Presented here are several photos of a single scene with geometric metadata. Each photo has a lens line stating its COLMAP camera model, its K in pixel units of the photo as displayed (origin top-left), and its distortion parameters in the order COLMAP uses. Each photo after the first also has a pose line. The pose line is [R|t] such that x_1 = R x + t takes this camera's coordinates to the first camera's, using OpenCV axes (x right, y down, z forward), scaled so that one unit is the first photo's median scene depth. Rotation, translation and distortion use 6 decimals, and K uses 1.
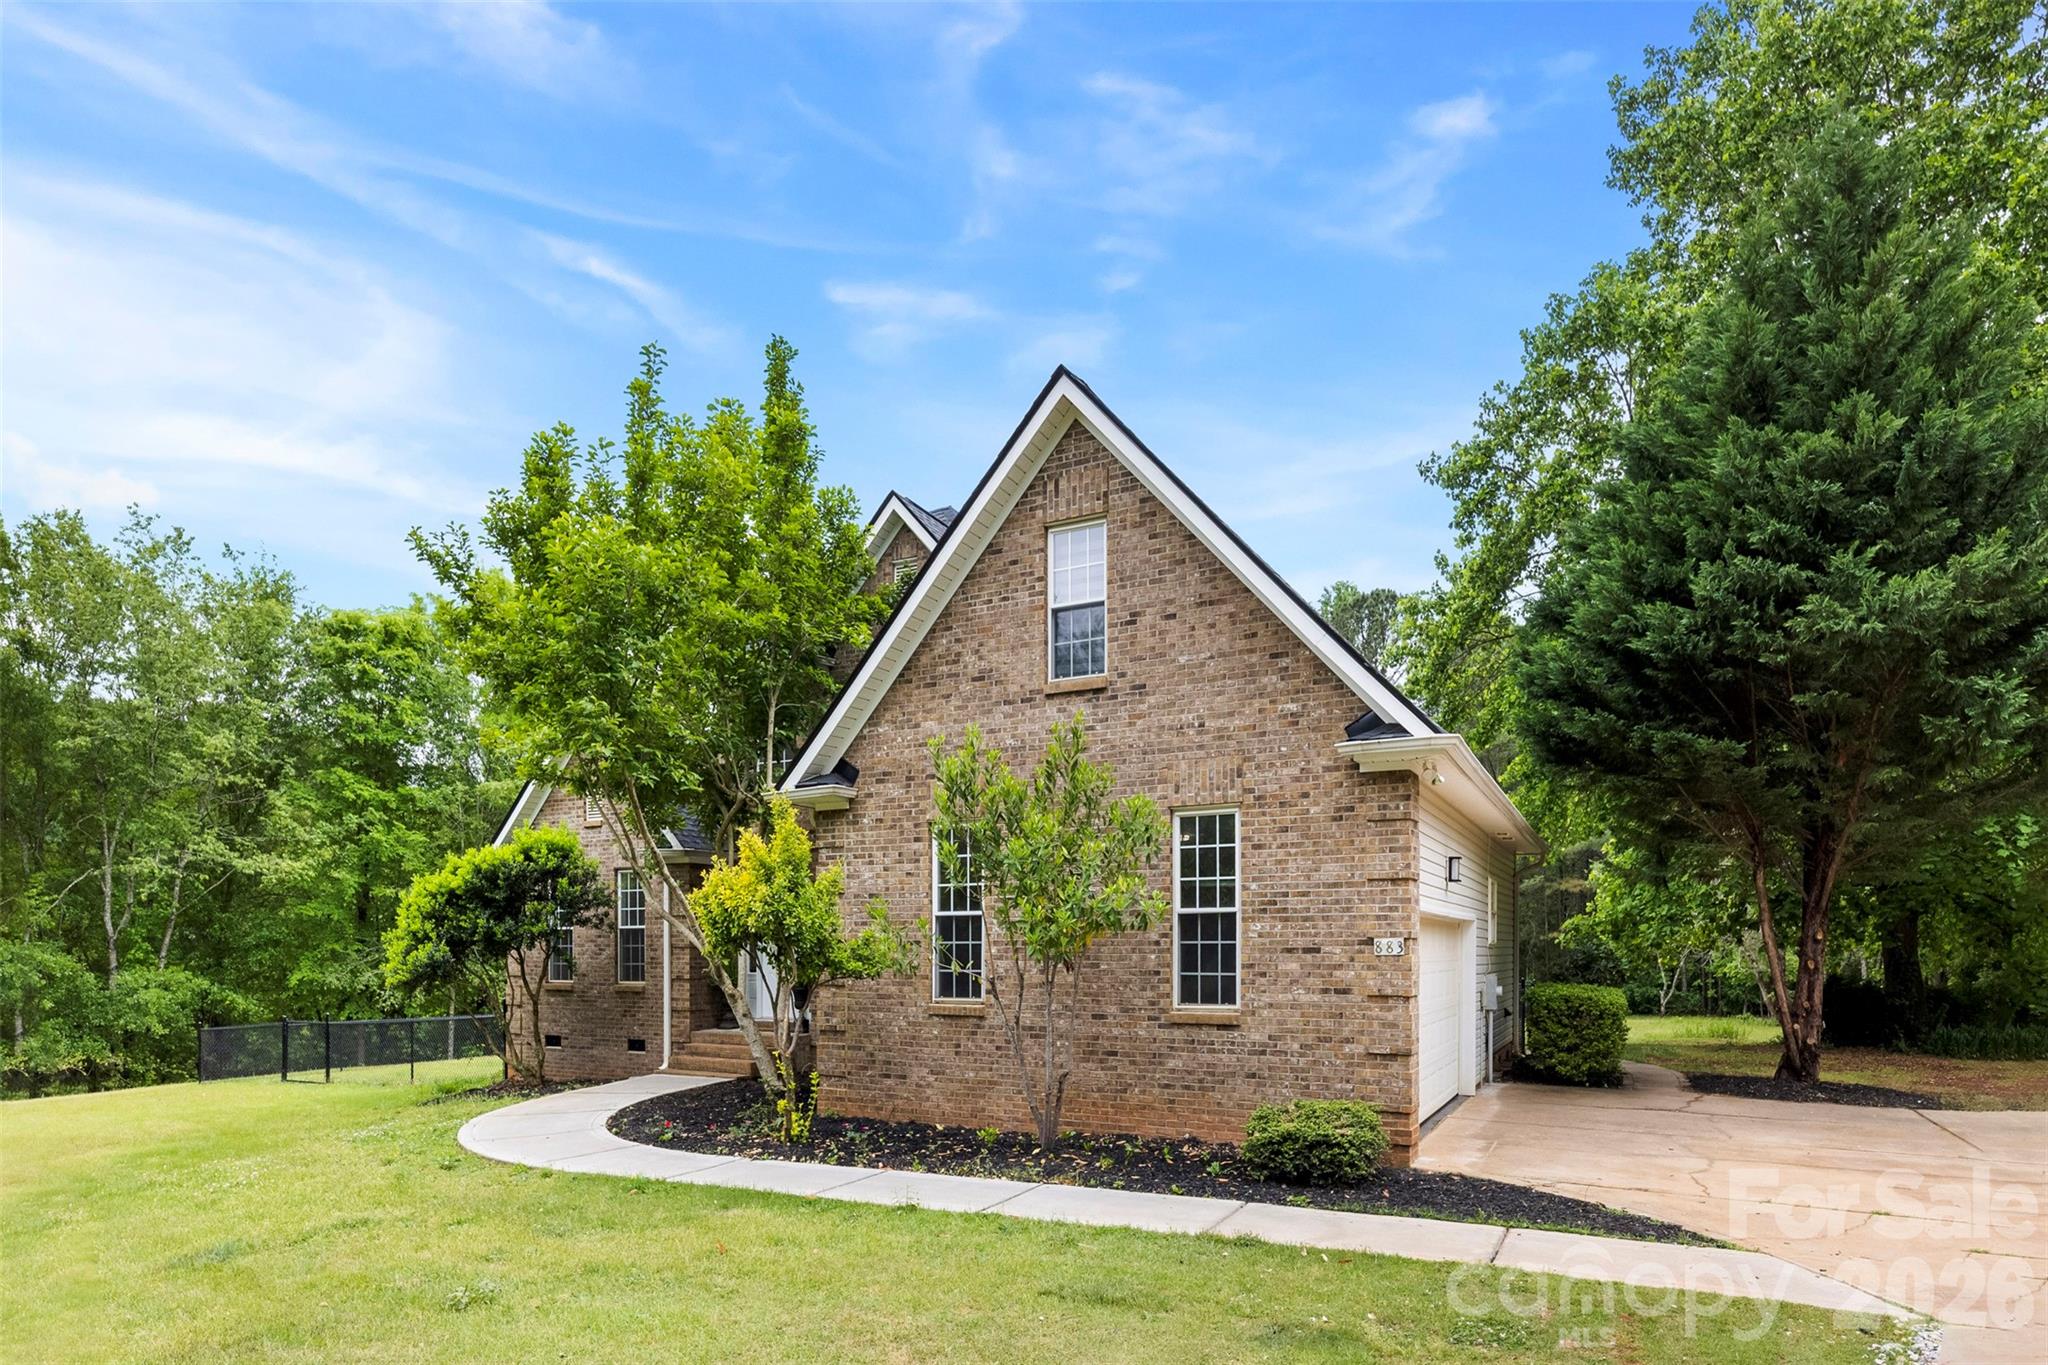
lens RADIAL K [[1223.1, 0, 899.2], [0, 1223.1, 664.8], [0, 0, 1]] dist [-0.000052, 0.000802]
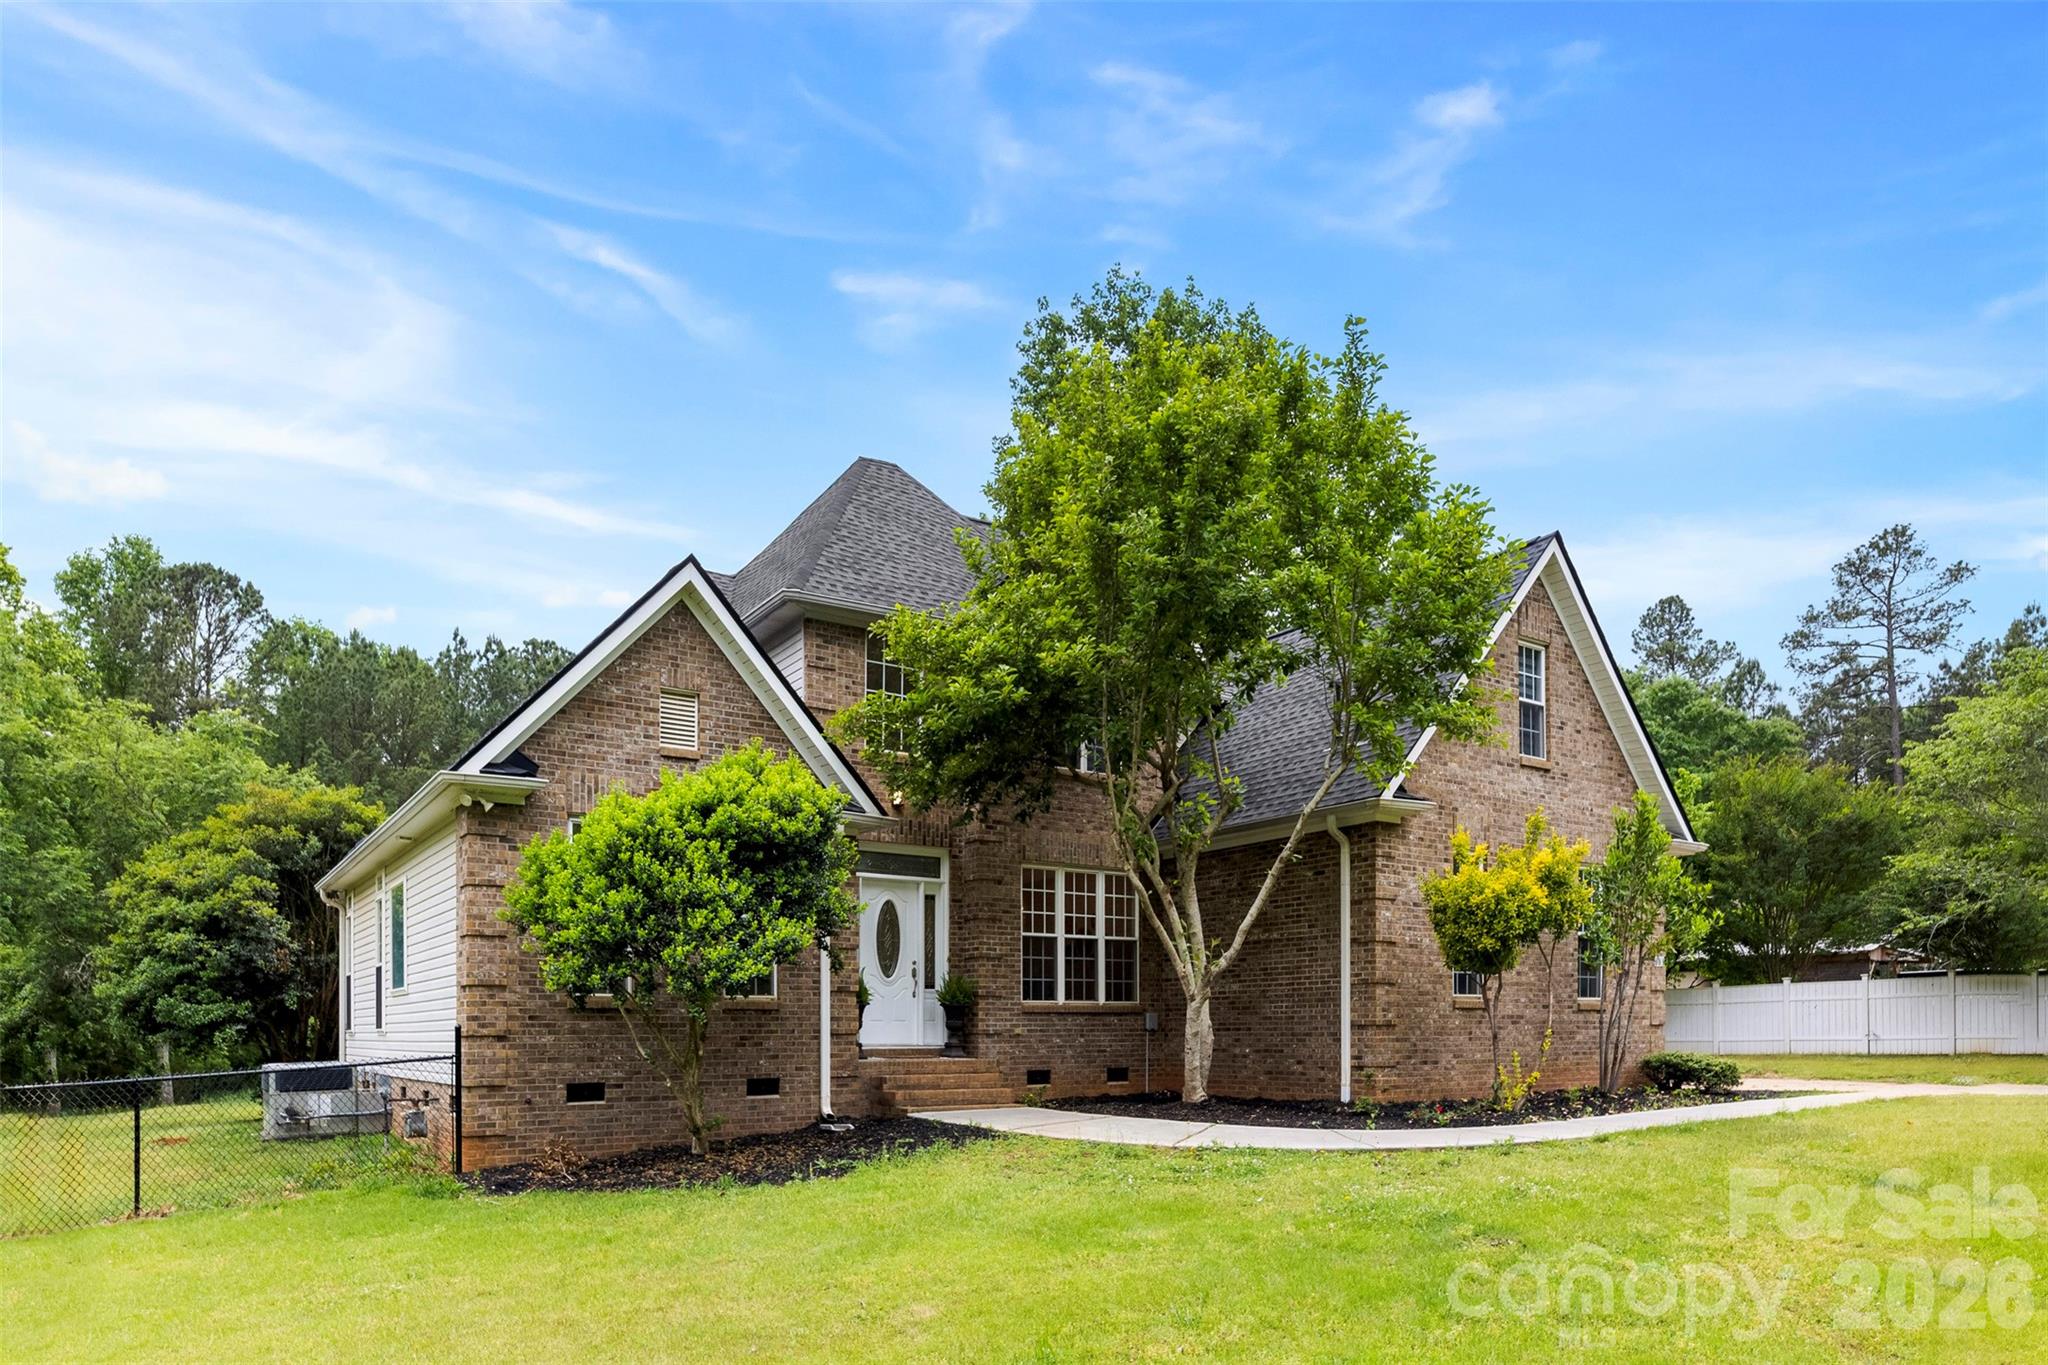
lens RADIAL K [[1433.8, 0, 1024.0], [0, 1433.8, 682.5], [0, 0, 1]] dist [-0.000037, -0.001175]
pose [[0.339866, 0.225663, 0.912999, -1.535169], [-0.206672, 0.964977, -0.161576, 0.308317], [-0.917485, -0.133777, 0.374601, 0.954233]]
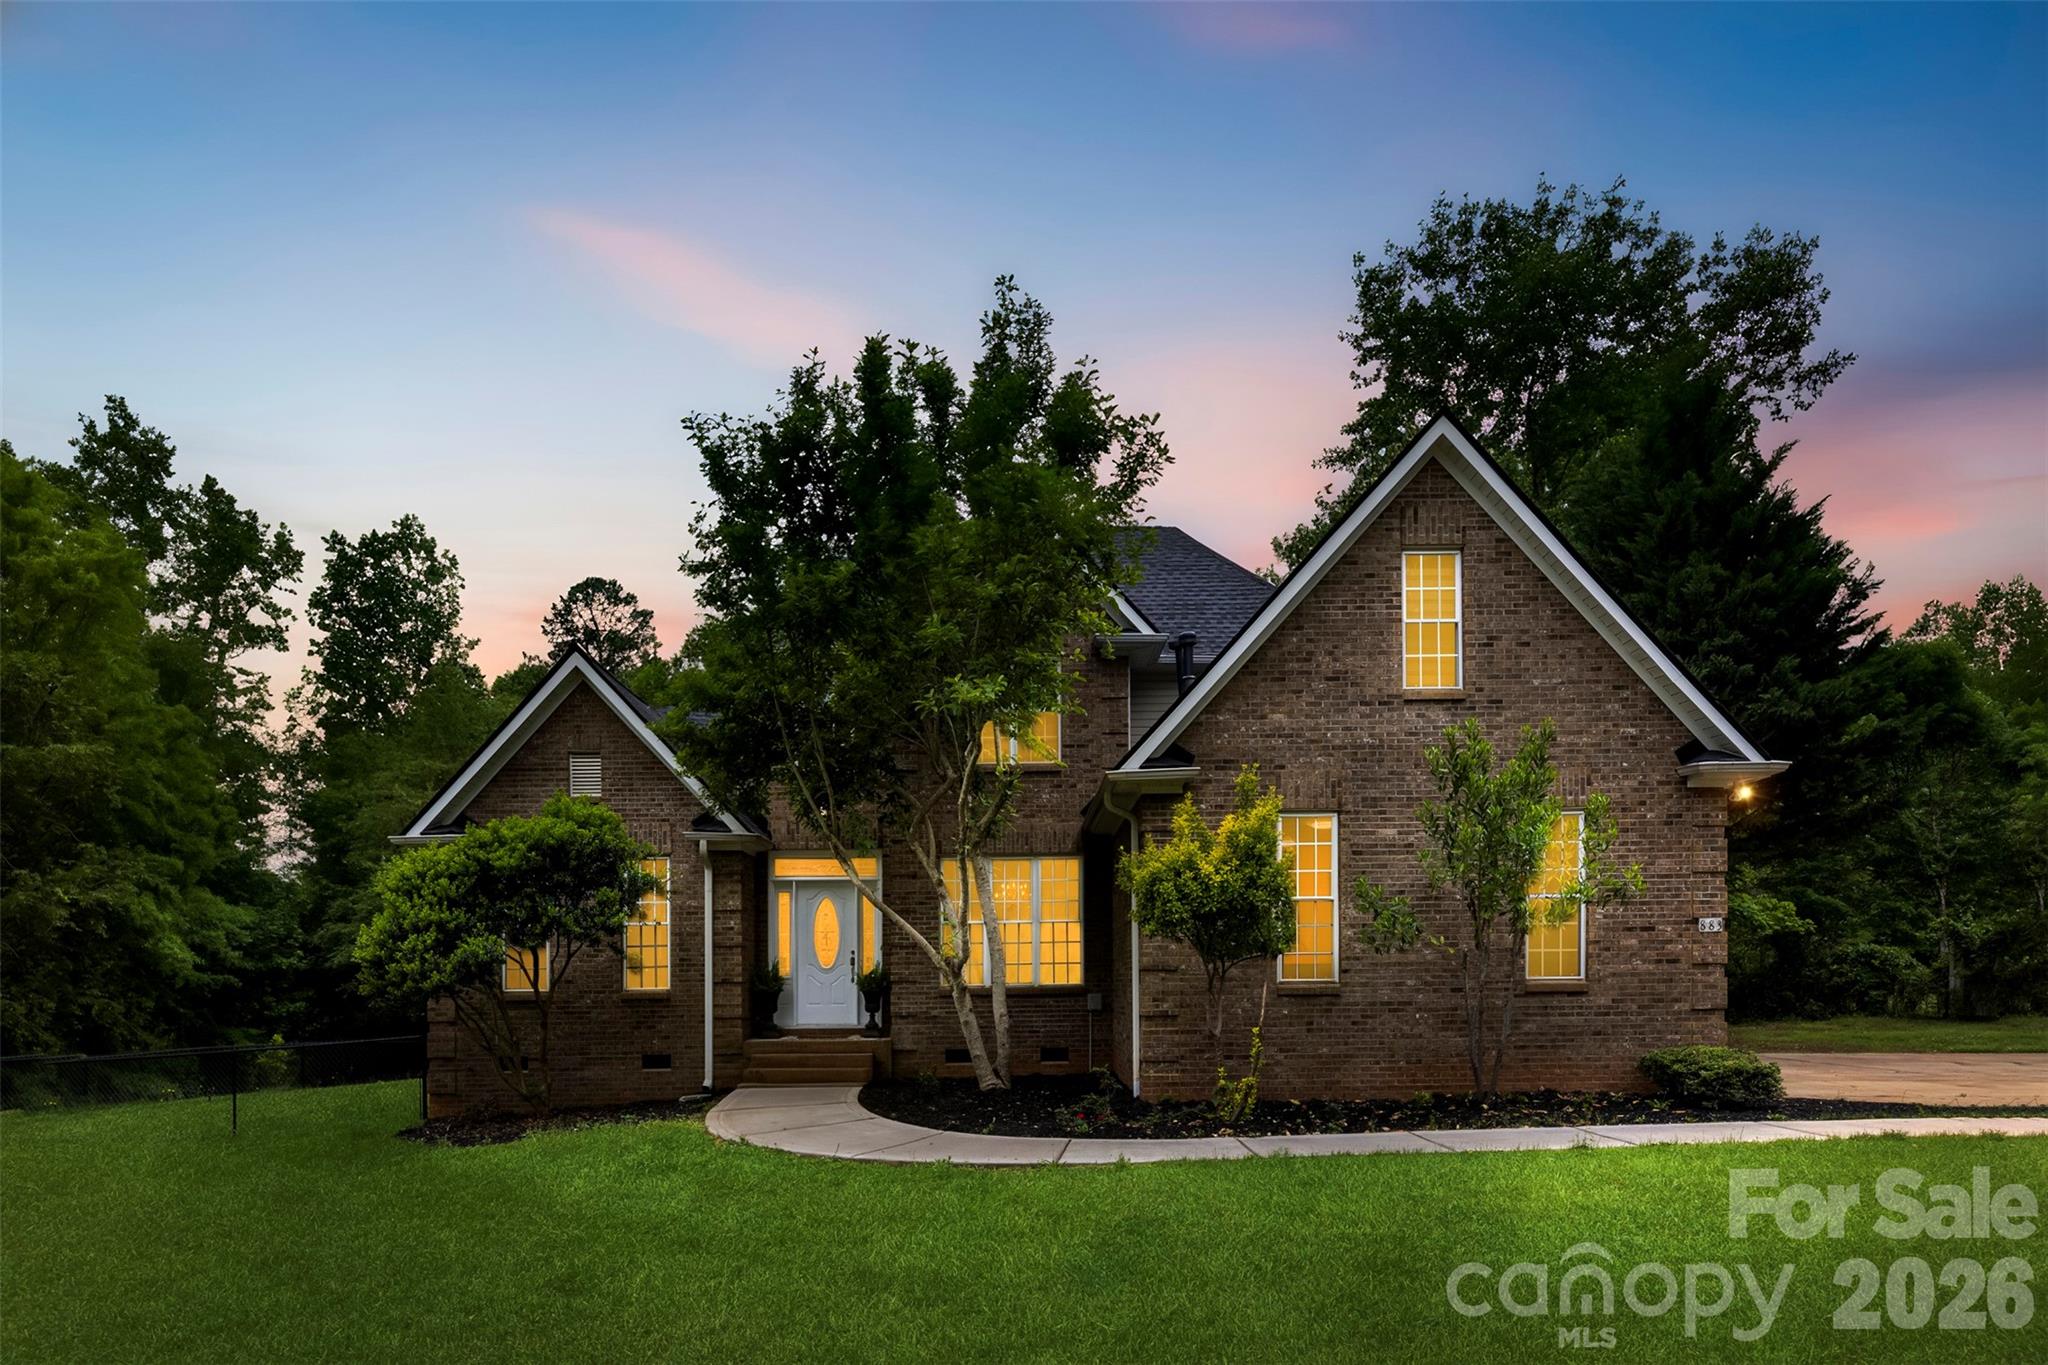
lens RADIAL K [[1254.2, 0, 1024.0], [0, 1254.2, 682.5], [0, 0, 1]] dist [0.000074, -0.000584]
pose [[0.852831, 0.110714, 0.510315, -0.771538], [-0.107503, 0.993556, -0.035896, 0.088727], [-0.511001, -0.024247, 0.859238, 0.214730]]
